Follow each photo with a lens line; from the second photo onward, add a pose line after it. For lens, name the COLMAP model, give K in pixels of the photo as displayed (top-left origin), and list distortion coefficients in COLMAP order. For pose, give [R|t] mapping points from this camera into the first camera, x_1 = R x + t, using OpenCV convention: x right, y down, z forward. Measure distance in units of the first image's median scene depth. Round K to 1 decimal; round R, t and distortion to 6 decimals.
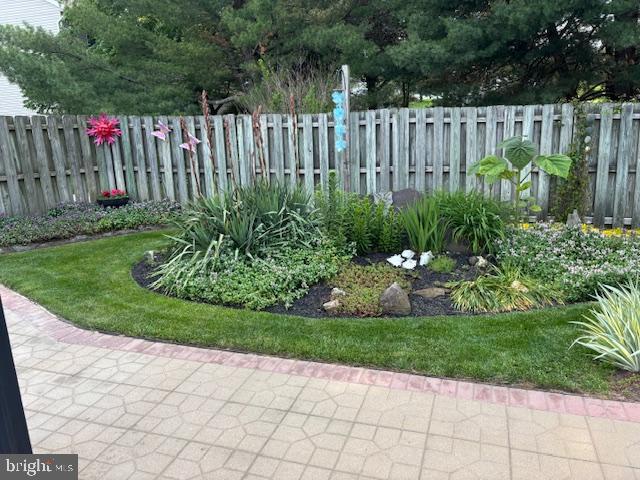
lens RADIAL K [[474.9, 0, 319.9], [0, 474.9, 238.8], [0, 0, 1]] dist [0.026775, 0.001946]
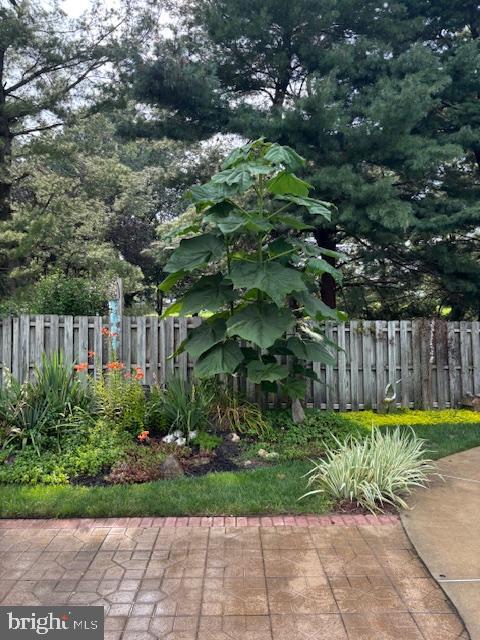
lens RADIAL K [[474.9, 0, 242.9], [0, 474.9, 320.8], [0, 0, 1]] dist [0.026775, 0.001946]
pose [[0.937222, 0.041214, 0.346291, -0.065064], [0.044946, 0.970435, -0.237140, 0.034246], [-0.345826, 0.237817, 0.907660, -0.160176]]
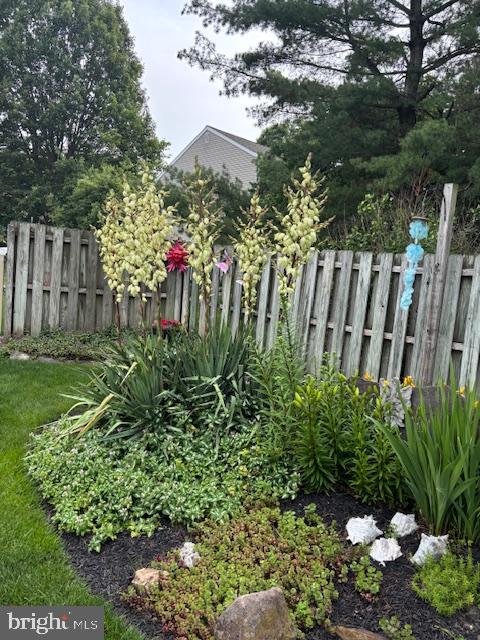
lens RADIAL K [[474.9, 0, 237.9], [0, 474.9, 317.3], [0, 0, 1]] dist [0.026775, 0.001946]
pose [[0.805582, 0.144161, -0.574678, 0.217738], [-0.221766, 0.972807, -0.066837, -0.077073], [0.549415, 0.181287, 0.815646, 0.329479]]
